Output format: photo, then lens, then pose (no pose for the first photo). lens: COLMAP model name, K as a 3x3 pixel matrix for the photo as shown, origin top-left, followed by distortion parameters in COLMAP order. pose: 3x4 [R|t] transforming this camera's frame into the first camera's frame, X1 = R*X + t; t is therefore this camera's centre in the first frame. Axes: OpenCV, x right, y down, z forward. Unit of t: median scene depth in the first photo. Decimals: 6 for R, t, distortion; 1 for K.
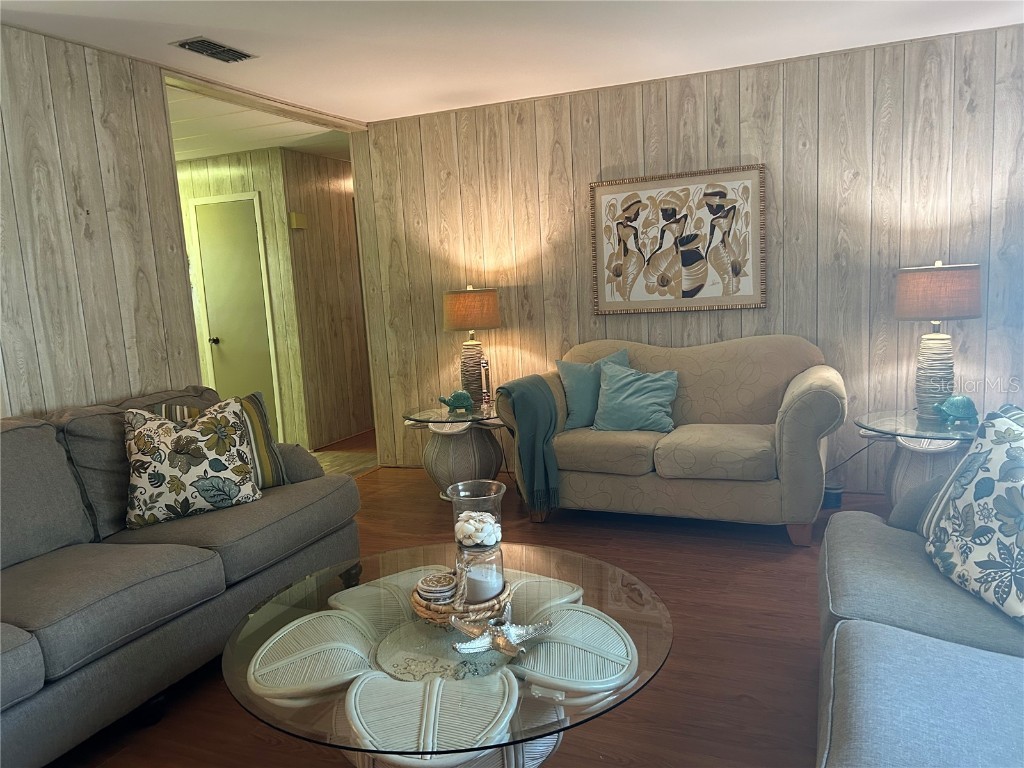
lens RADIAL K [[772.6, 0, 511.4], [0, 772.6, 386.2], [0, 0, 1]] dist [0.046914, -0.055259]
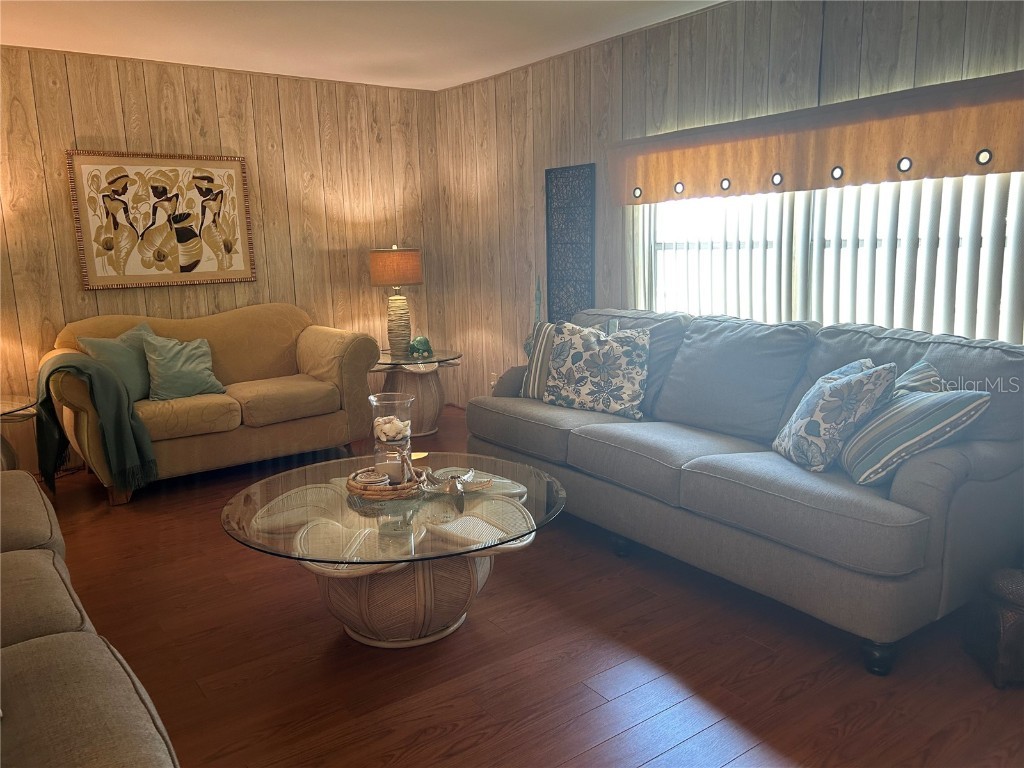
lens RADIAL K [[772.6, 0, 522.8], [0, 772.6, 384.1], [0, 0, 1]] dist [0.046914, -0.055259]
pose [[0.500242, -0.115747, 0.858115, -0.490695], [0.118313, 0.990867, 0.064683, 0.025036], [-0.857765, 0.069169, 0.509368, 0.065464]]
